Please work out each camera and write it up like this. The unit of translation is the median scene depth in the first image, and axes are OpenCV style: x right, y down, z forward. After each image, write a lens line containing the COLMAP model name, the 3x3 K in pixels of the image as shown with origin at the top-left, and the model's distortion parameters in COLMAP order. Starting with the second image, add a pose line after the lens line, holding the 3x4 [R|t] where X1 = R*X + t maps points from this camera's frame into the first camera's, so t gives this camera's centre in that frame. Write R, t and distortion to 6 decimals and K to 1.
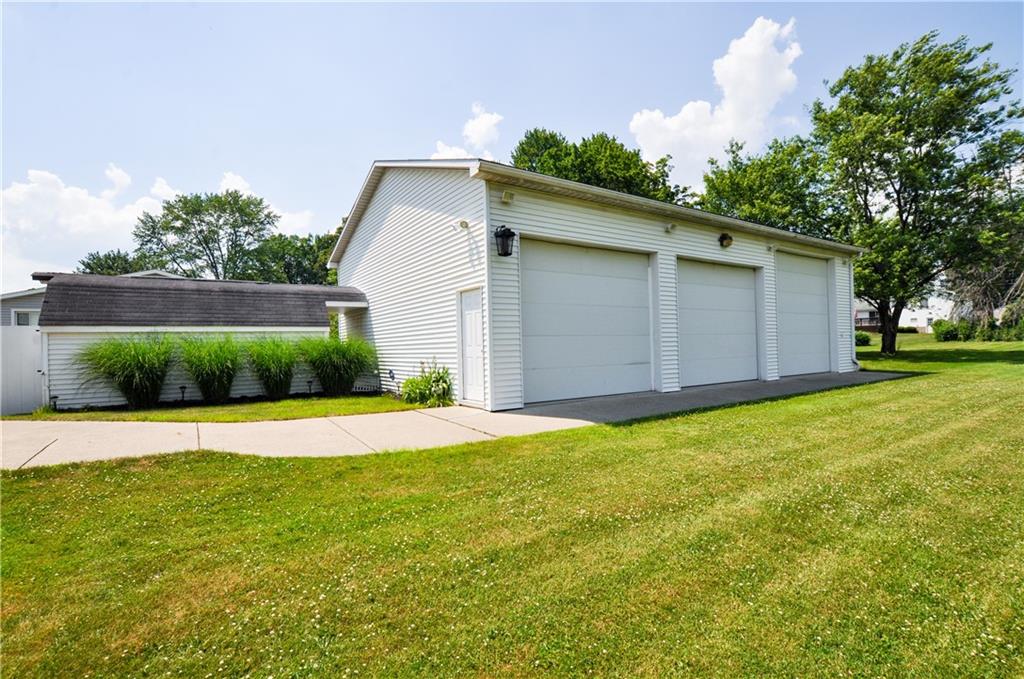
lens RADIAL K [[489.5, 0, 510.3], [0, 489.5, 345.0], [0, 0, 1]] dist [-0.012322, 0.004436]
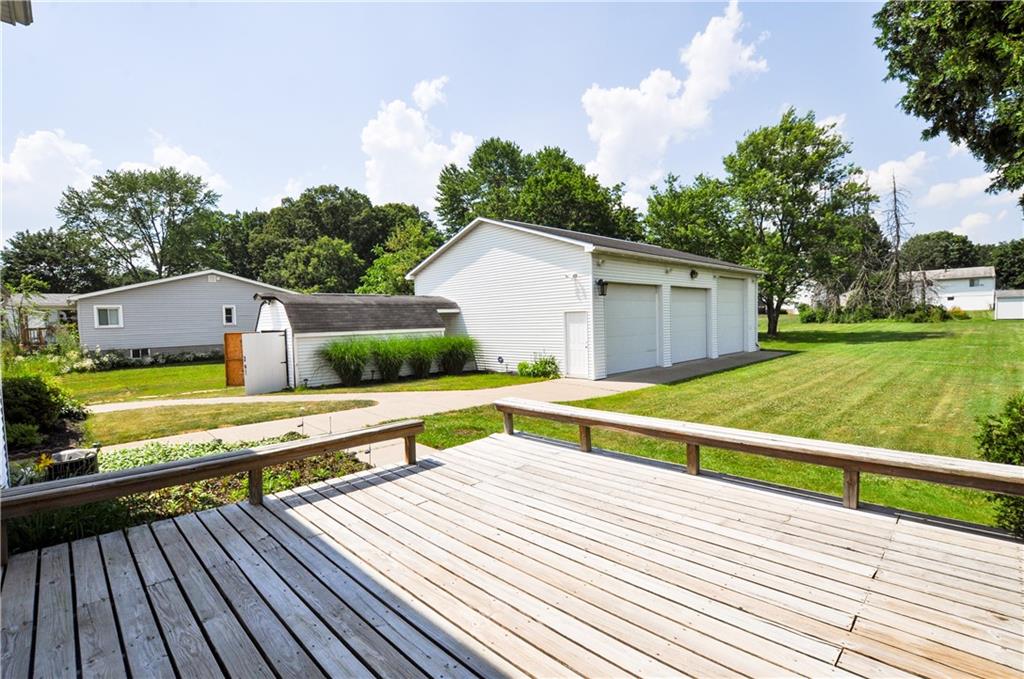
lens RADIAL K [[485.0, 0, 512.3], [0, 485.0, 337.2], [0, 0, 1]] dist [-0.006356, -0.001295]
pose [[0.983095, -0.009622, 0.182842, -0.235519], [0.003497, 0.999423, 0.033788, -0.030803], [-0.183062, -0.032578, 0.982562, -0.253905]]
